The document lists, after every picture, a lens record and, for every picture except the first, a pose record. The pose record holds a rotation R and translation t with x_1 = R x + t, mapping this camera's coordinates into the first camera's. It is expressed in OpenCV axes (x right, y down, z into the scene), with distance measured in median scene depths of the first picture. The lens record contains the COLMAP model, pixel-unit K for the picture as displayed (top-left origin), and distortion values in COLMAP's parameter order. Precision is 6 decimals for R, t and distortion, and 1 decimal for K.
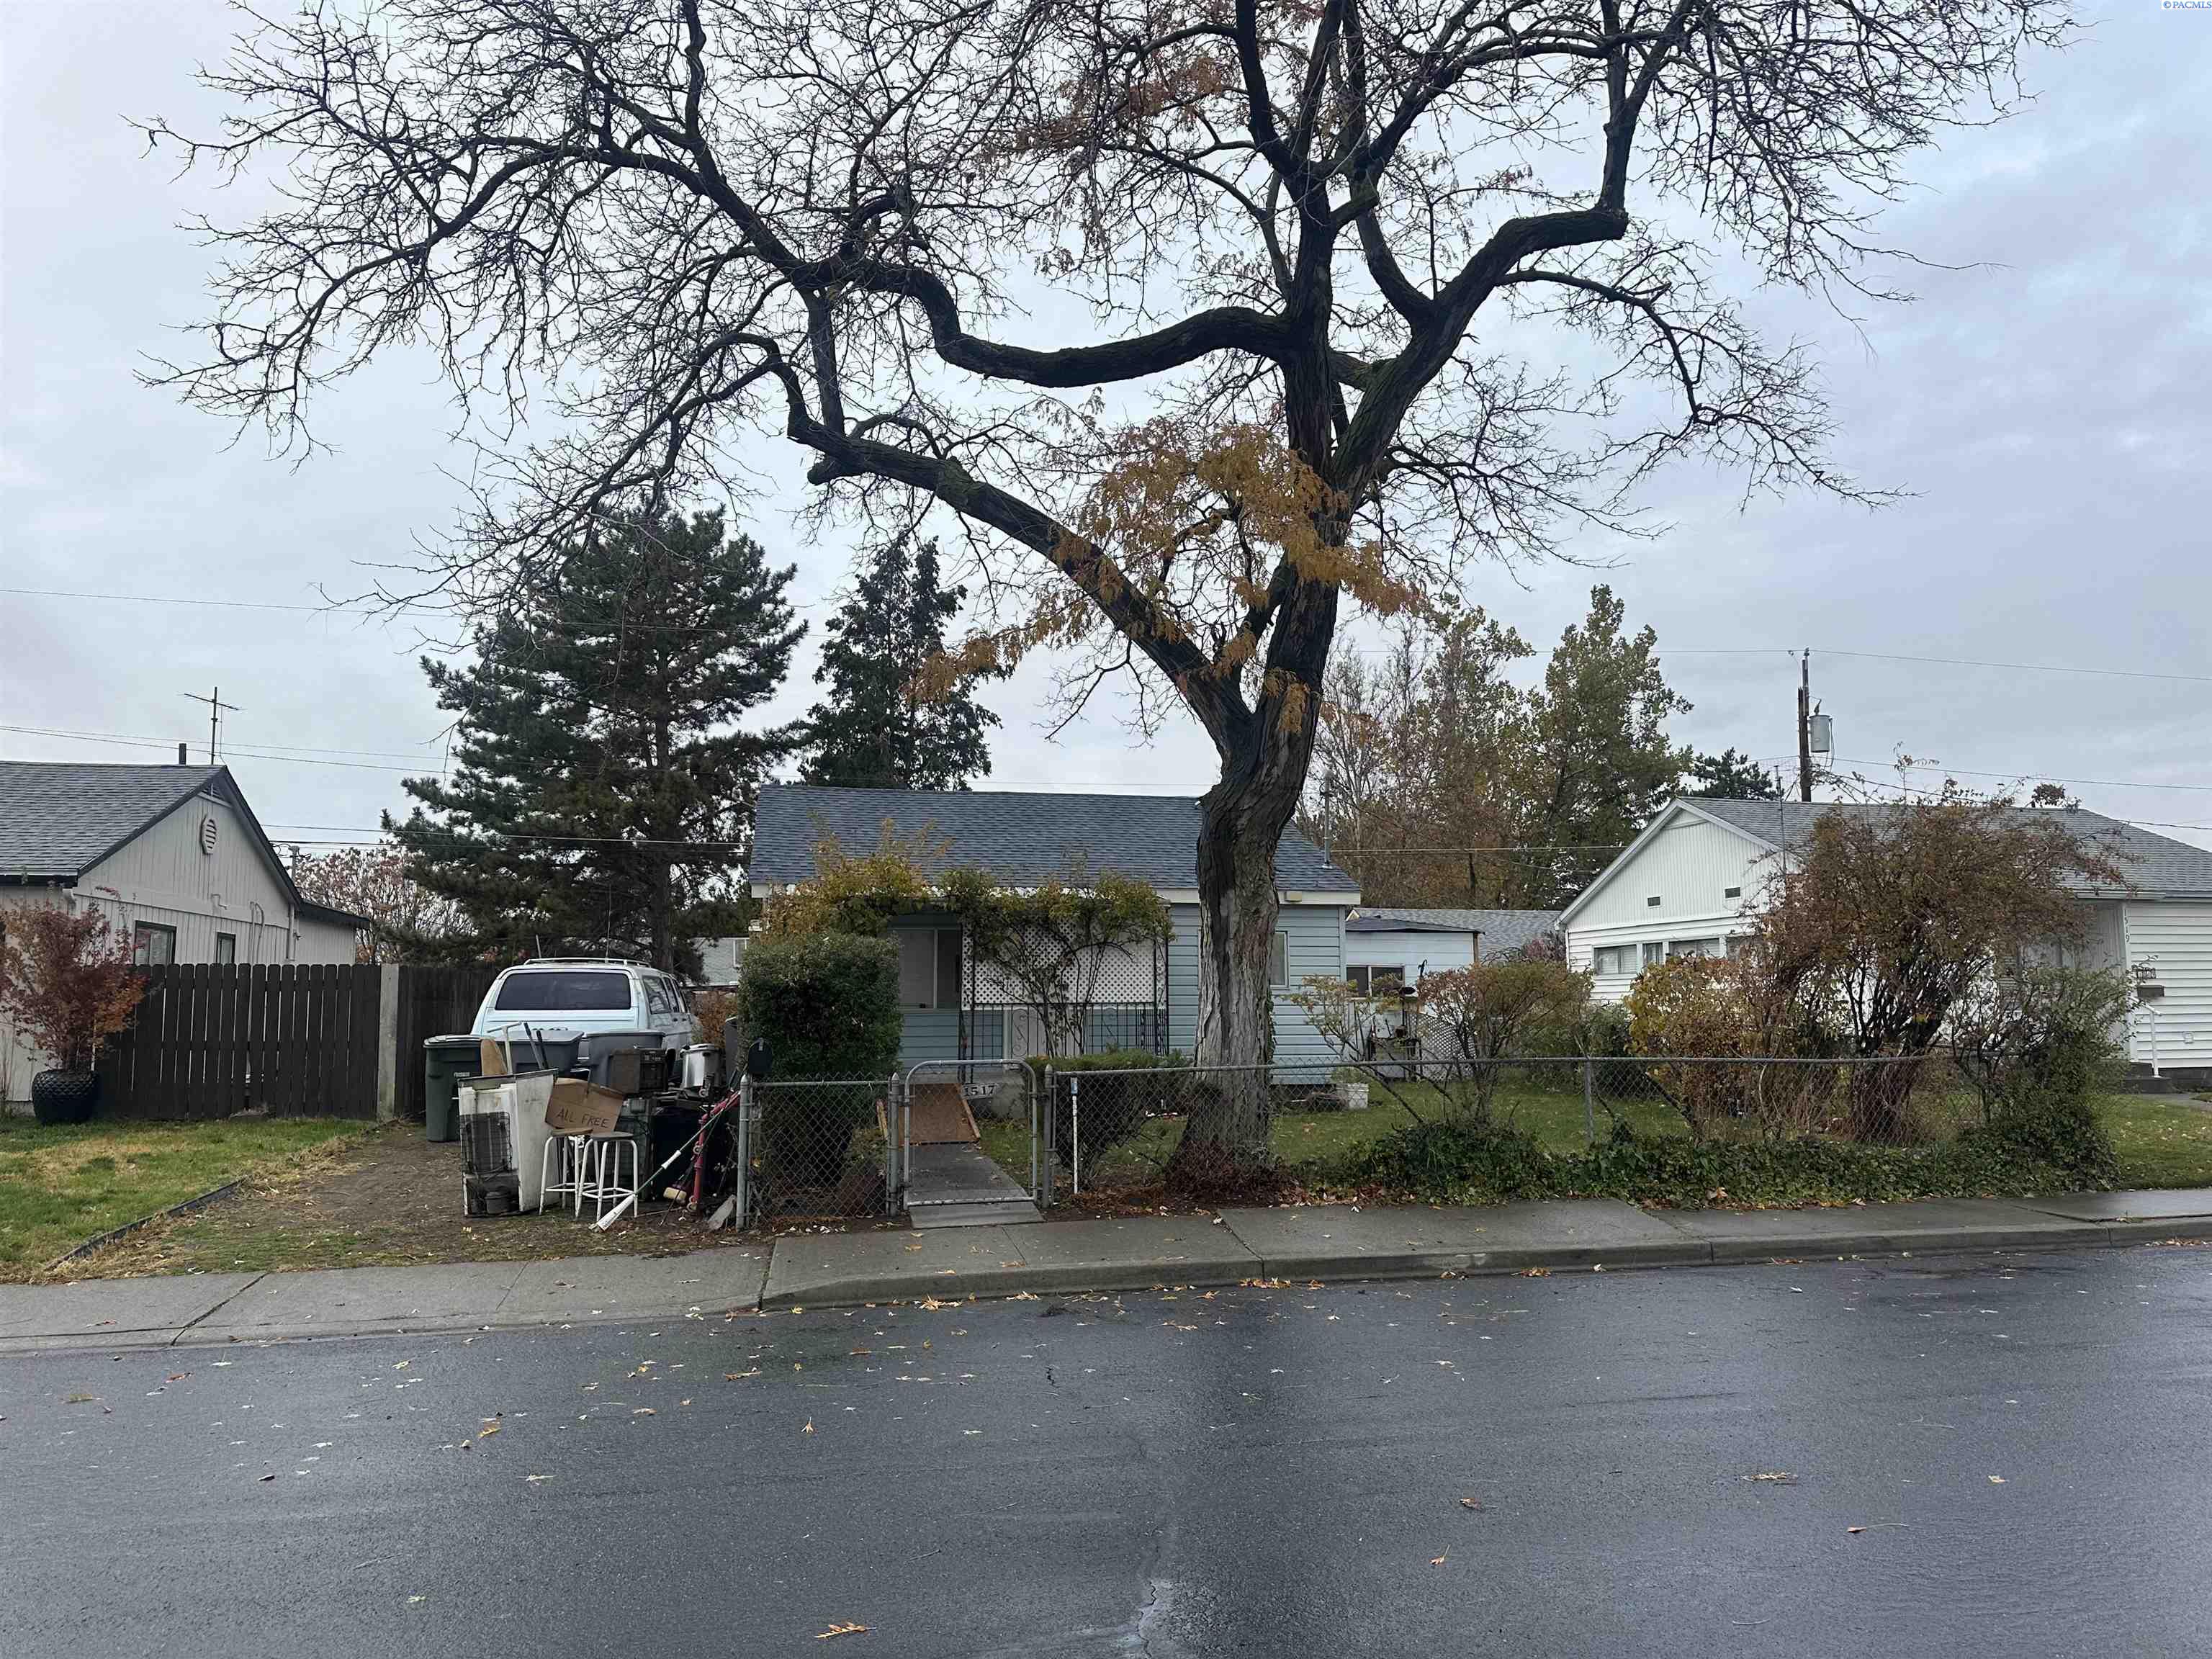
lens RADIAL K [[1524.4, 0, 1098.6], [0, 1524.4, 830.1], [0, 0, 1]] dist [0.122645, -0.061581]
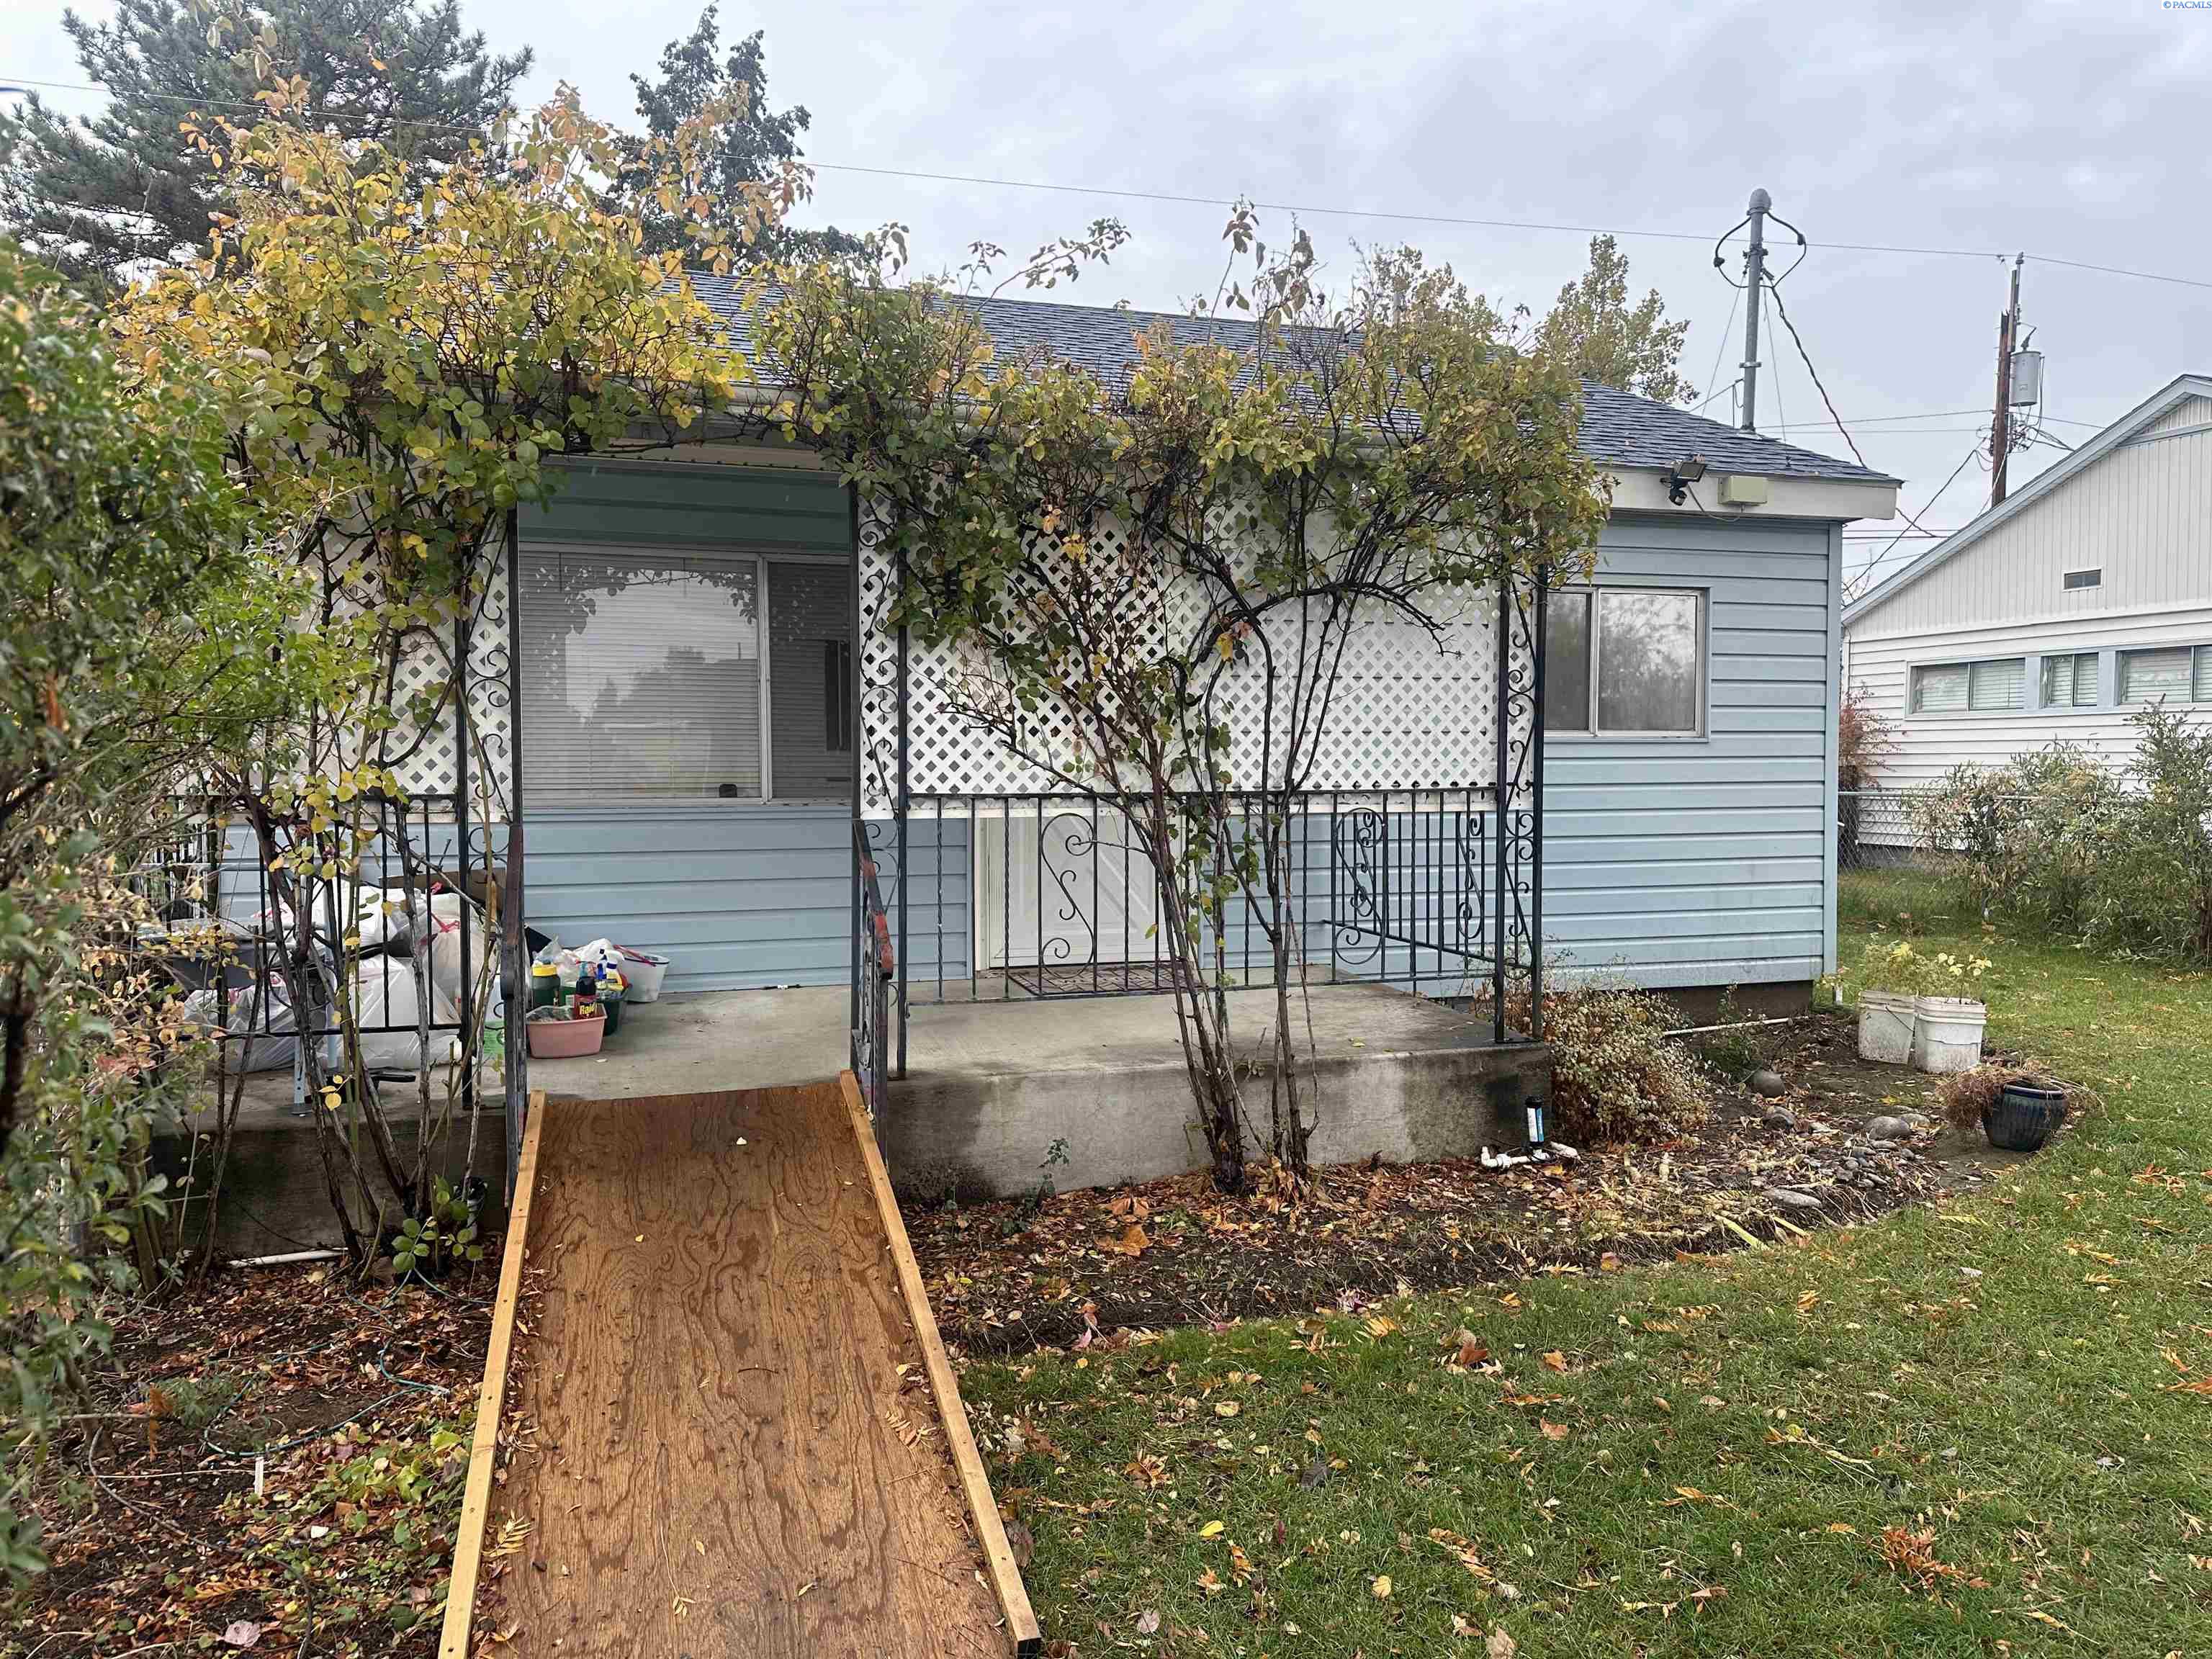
lens RADIAL K [[1549.9, 0, 1099.5], [0, 1549.9, 821.4], [0, 0, 1]] dist [0.146435, -0.226921]
pose [[0.995385, -0.001575, 0.095953, -0.034169], [-0.013626, 0.987415, 0.157562, 0.034081], [-0.094994, -0.158143, 0.982836, 0.334071]]
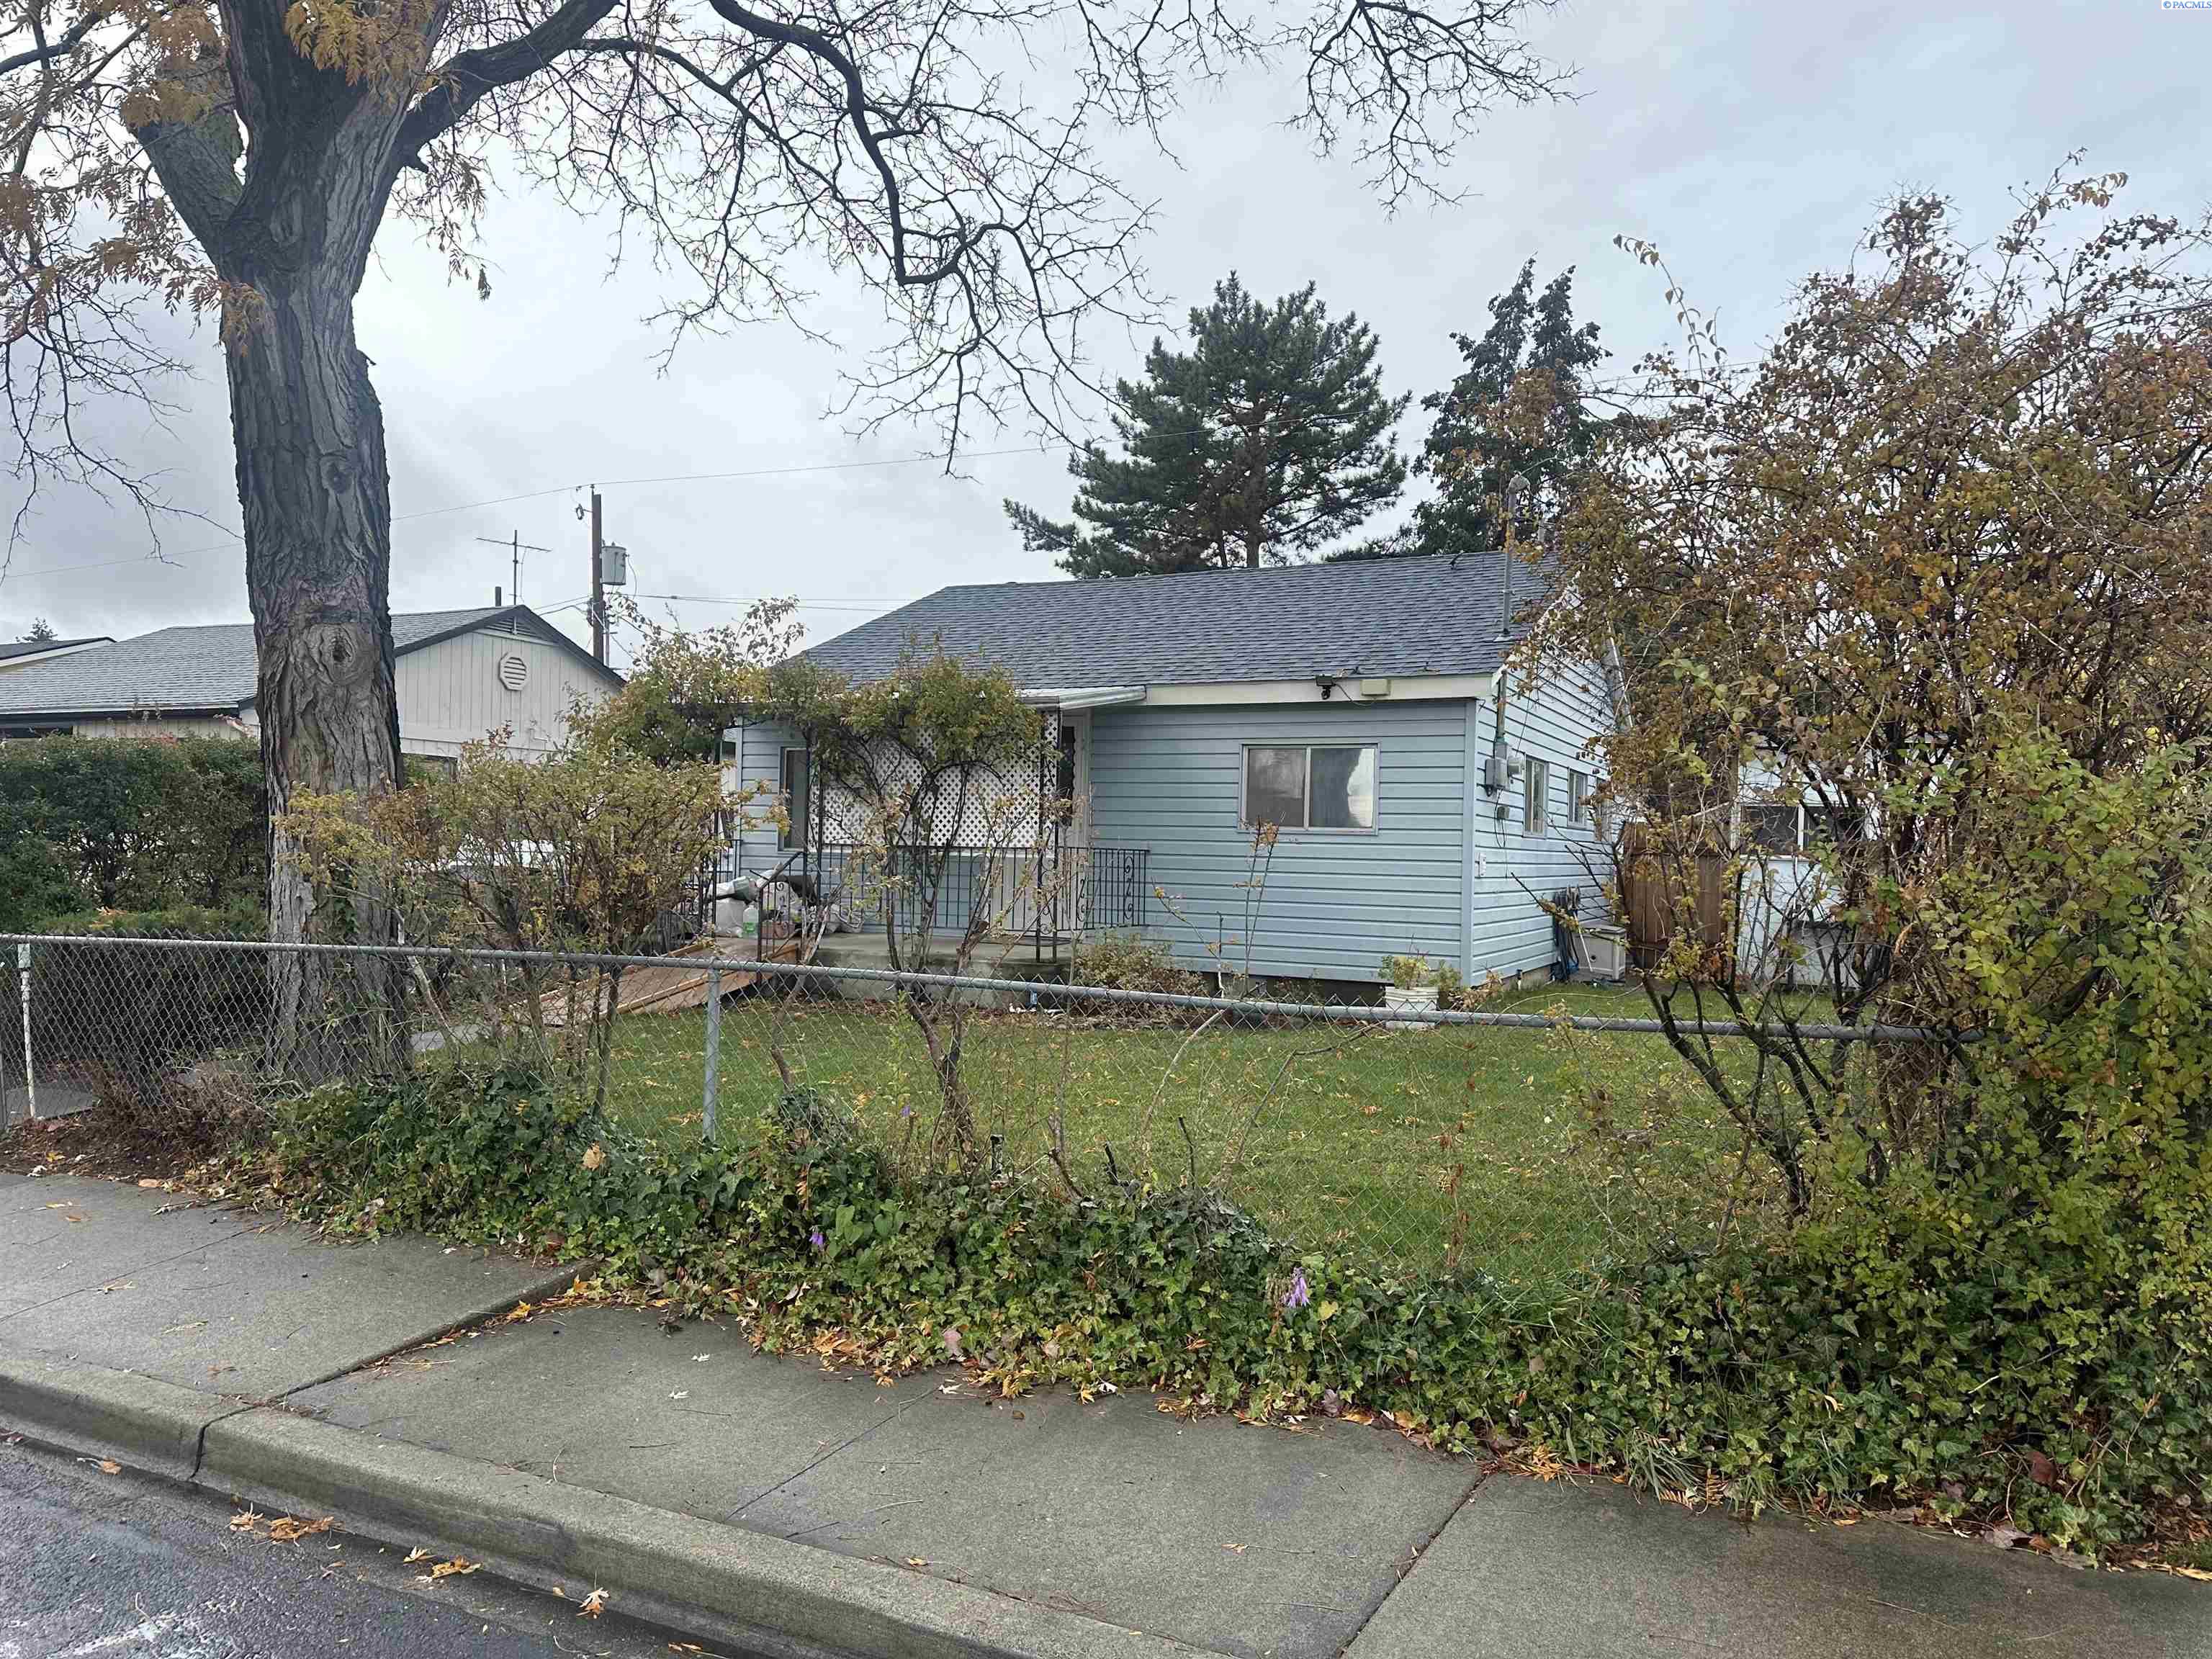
lens RADIAL K [[1502.9, 0, 1106.9], [0, 1502.9, 893.4], [0, 0, 1]] dist [0.057038, -0.058362]
pose [[0.798397, 0.037334, -0.600973, 0.221511], [0.047746, 0.991008, 0.124995, 0.023971], [0.600235, -0.128490, 0.789435, 0.230485]]
